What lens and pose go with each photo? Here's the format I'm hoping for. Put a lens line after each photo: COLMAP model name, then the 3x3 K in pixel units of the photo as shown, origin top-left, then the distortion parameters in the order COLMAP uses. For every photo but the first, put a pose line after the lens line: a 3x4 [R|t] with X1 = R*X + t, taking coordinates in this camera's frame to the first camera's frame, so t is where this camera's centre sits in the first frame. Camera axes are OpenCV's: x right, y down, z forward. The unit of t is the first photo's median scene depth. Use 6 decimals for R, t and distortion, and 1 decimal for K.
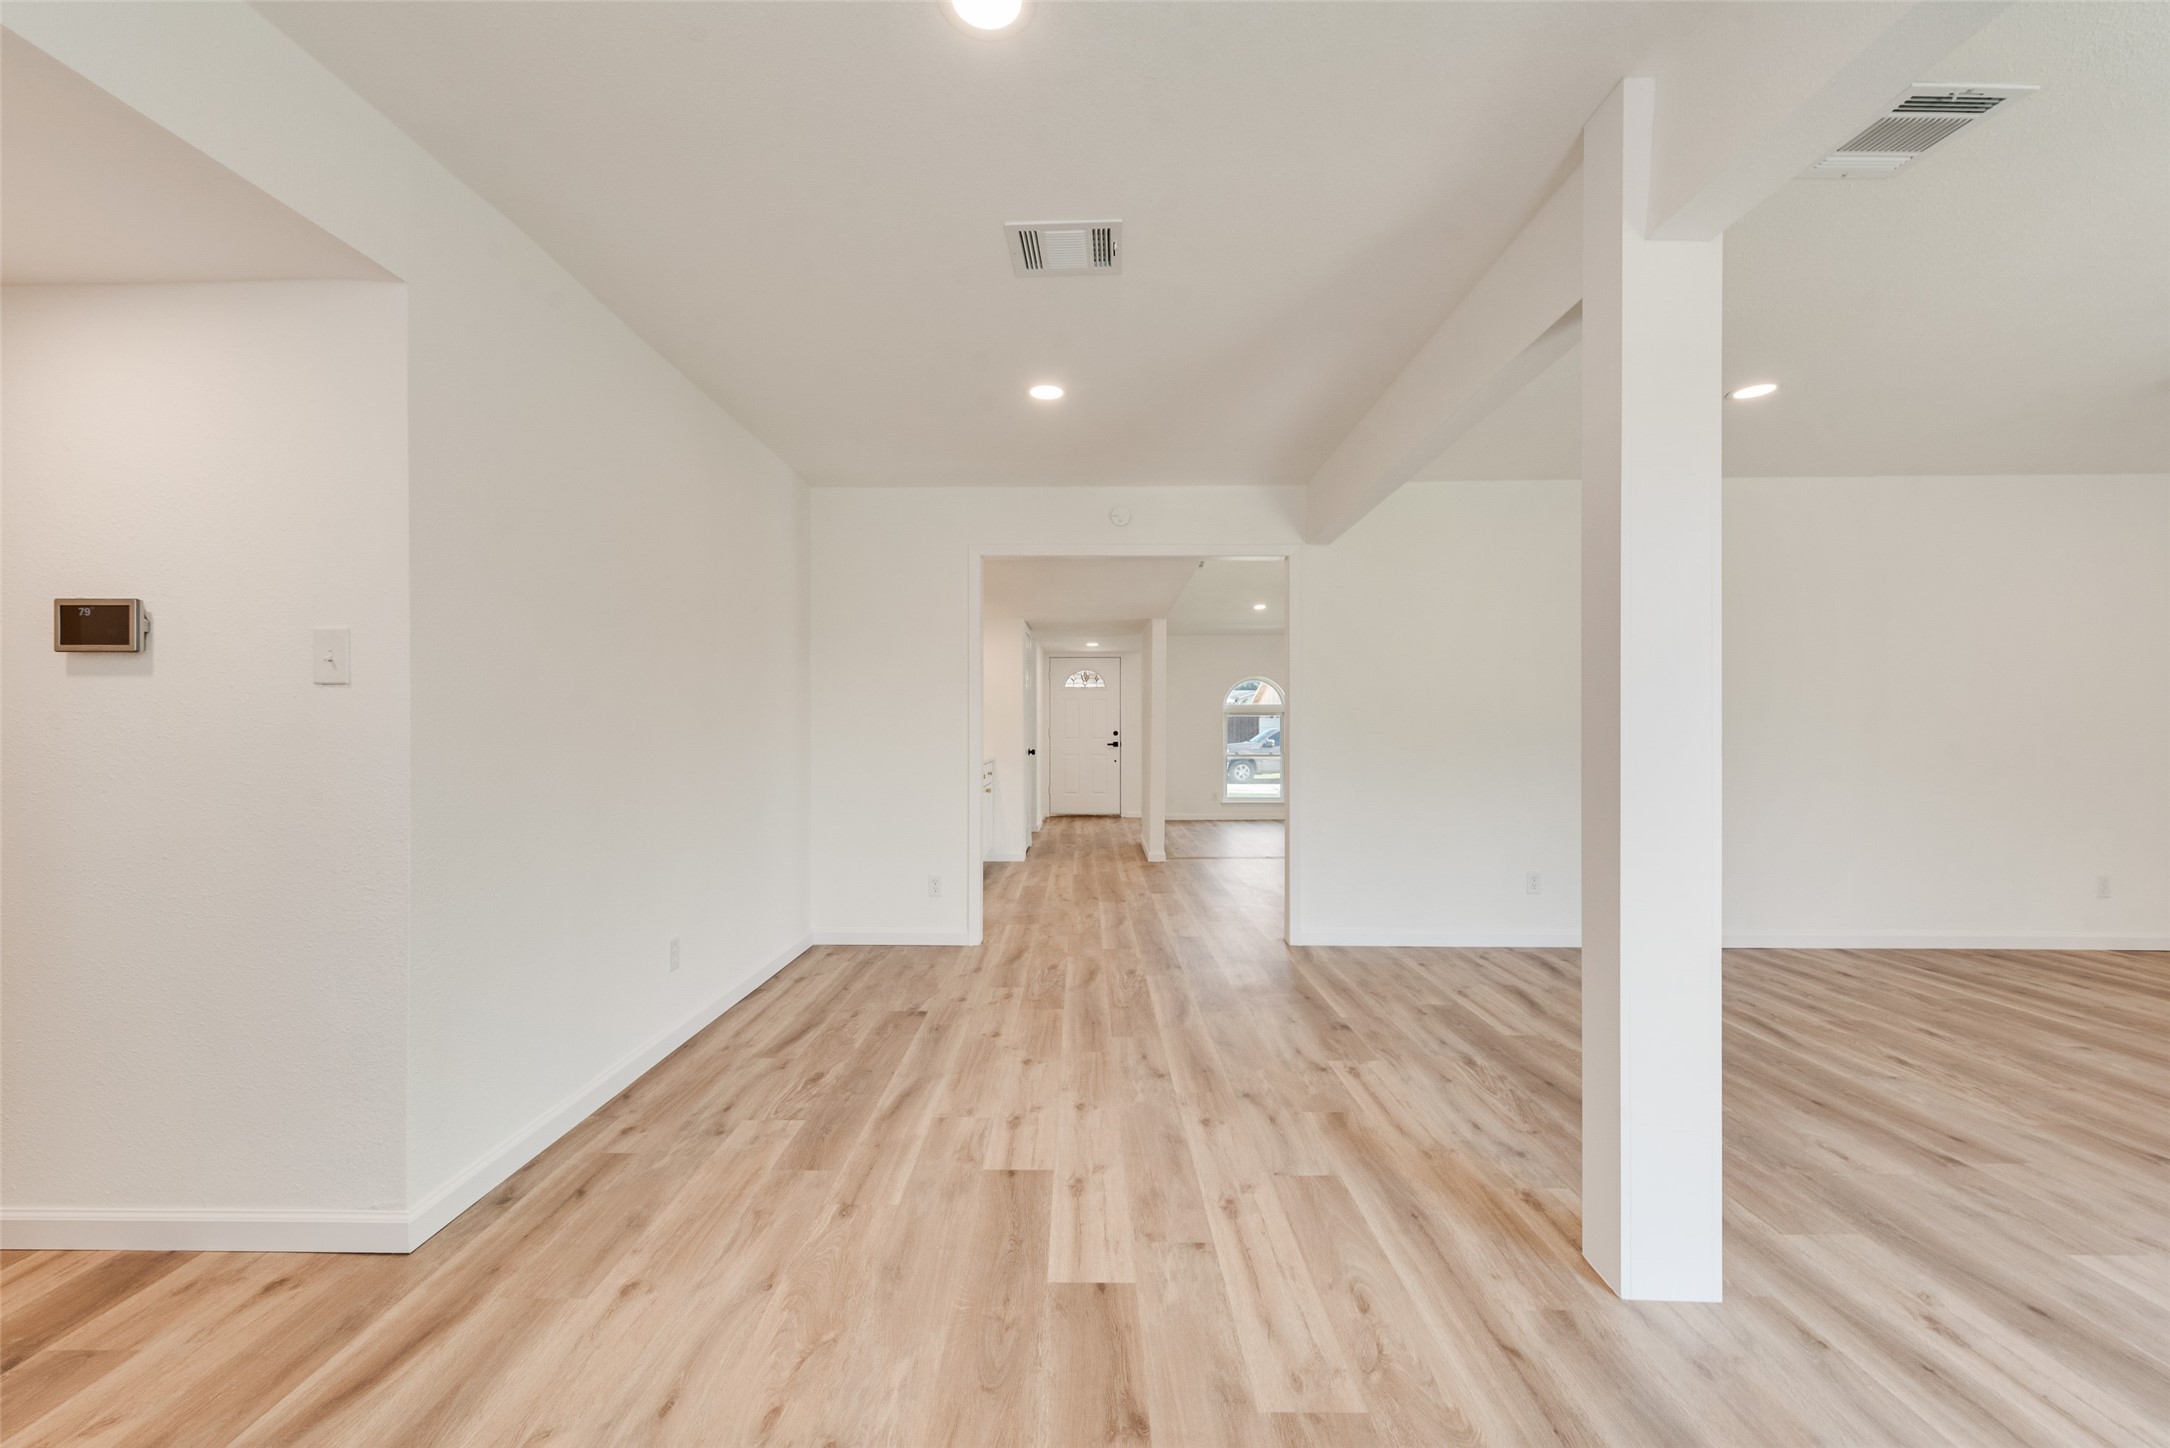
lens RADIAL K [[842.0, 0, 1064.7], [0, 842.0, 738.8], [0, 0, 1]] dist [-0.001662, -0.000511]
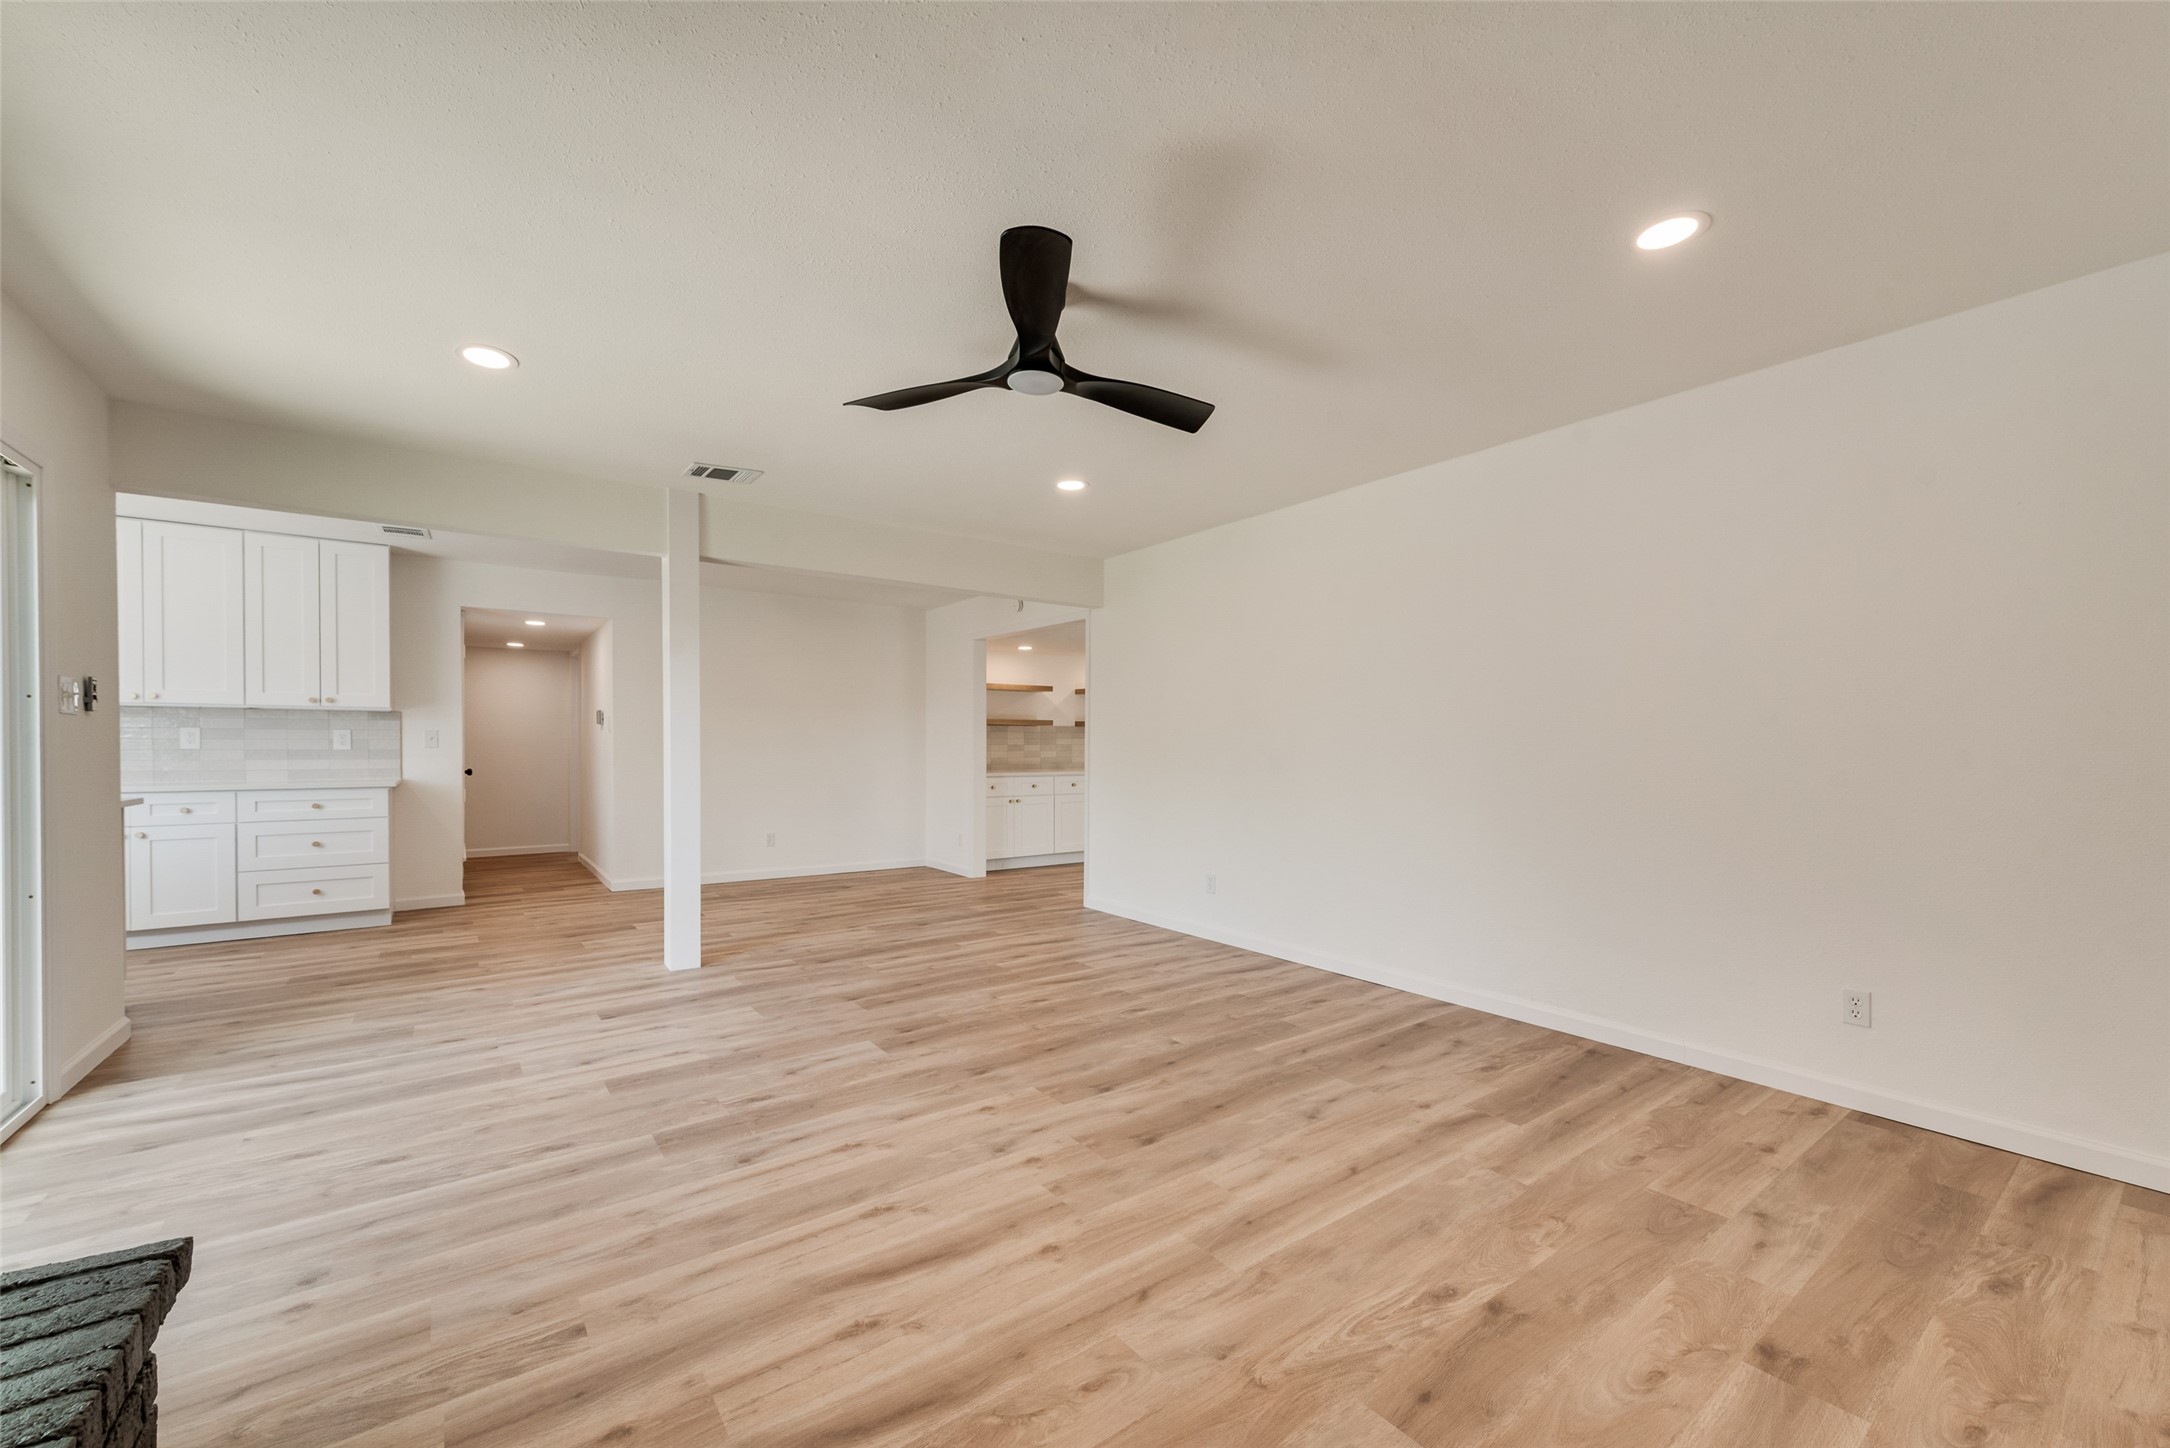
lens RADIAL K [[848.2, 0, 1076.3], [0, 848.2, 735.2], [0, 0, 1]] dist [0.009397, -0.002949]
pose [[0.612048, -0.005404, -0.790803, 2.452899], [-0.016247, 0.999680, -0.019406, -0.008292], [0.790654, 0.024726, 0.611764, 0.261080]]
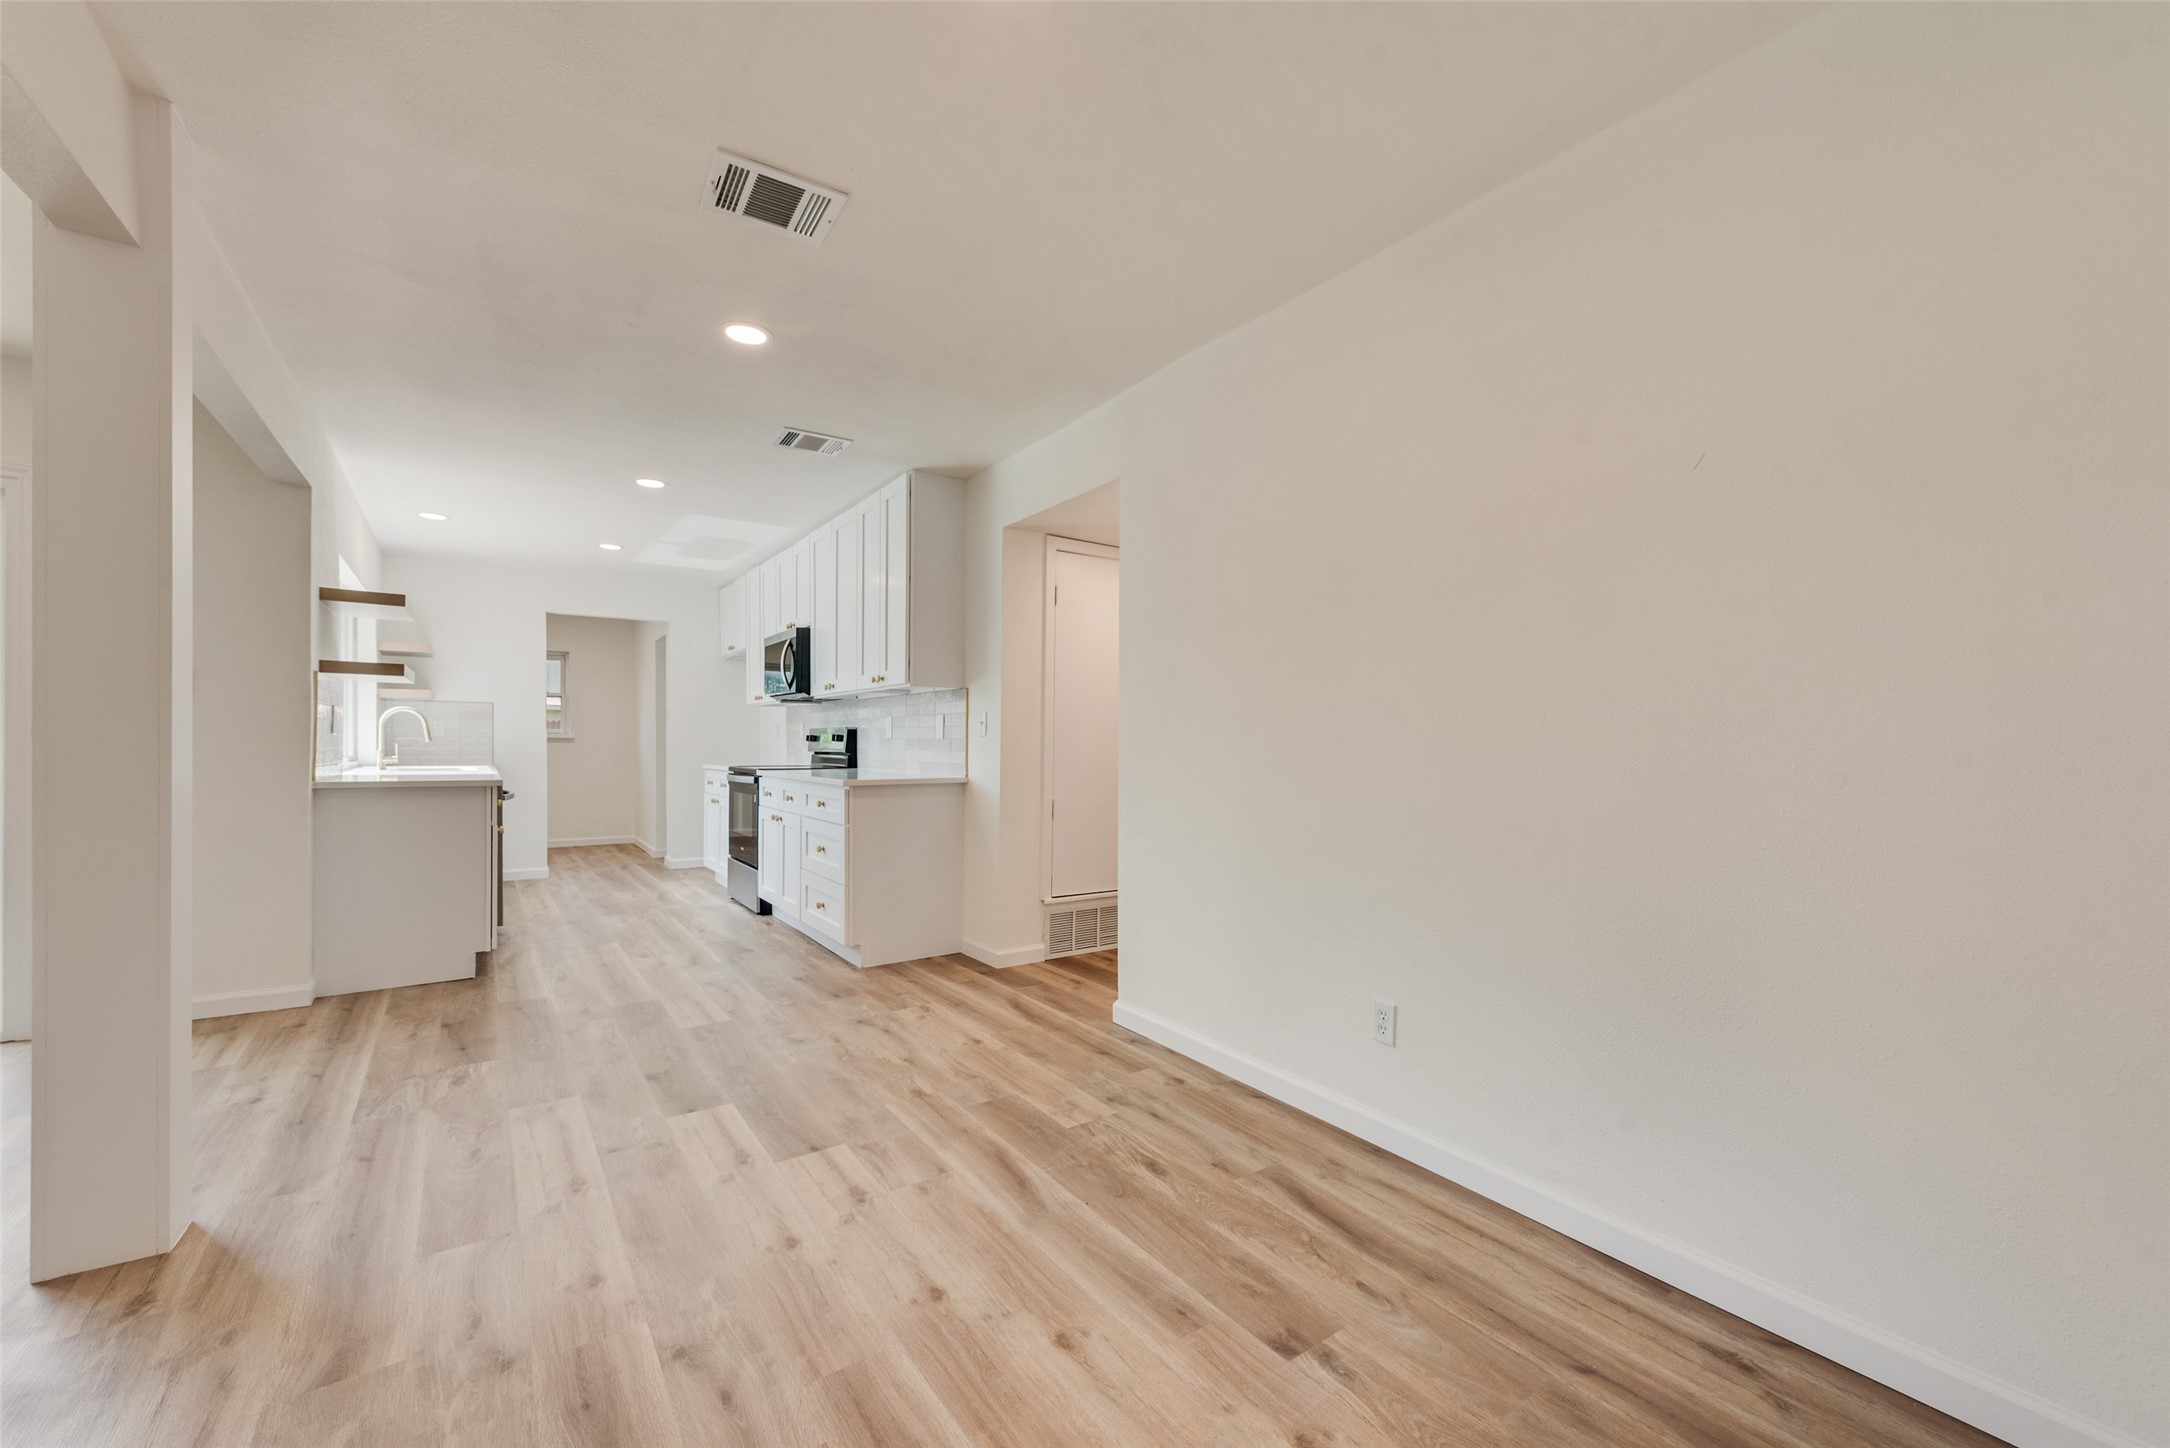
lens RADIAL K [[848.2, 0, 1078.9], [0, 848.2, 730.7], [0, 0, 1]] dist [0.009397, -0.002949]
pose [[-0.804121, -0.011252, -0.594359, 0.271661], [-0.013313, 0.999911, -0.000918, -0.003921], [0.594316, 0.007174, -0.804200, 1.814979]]
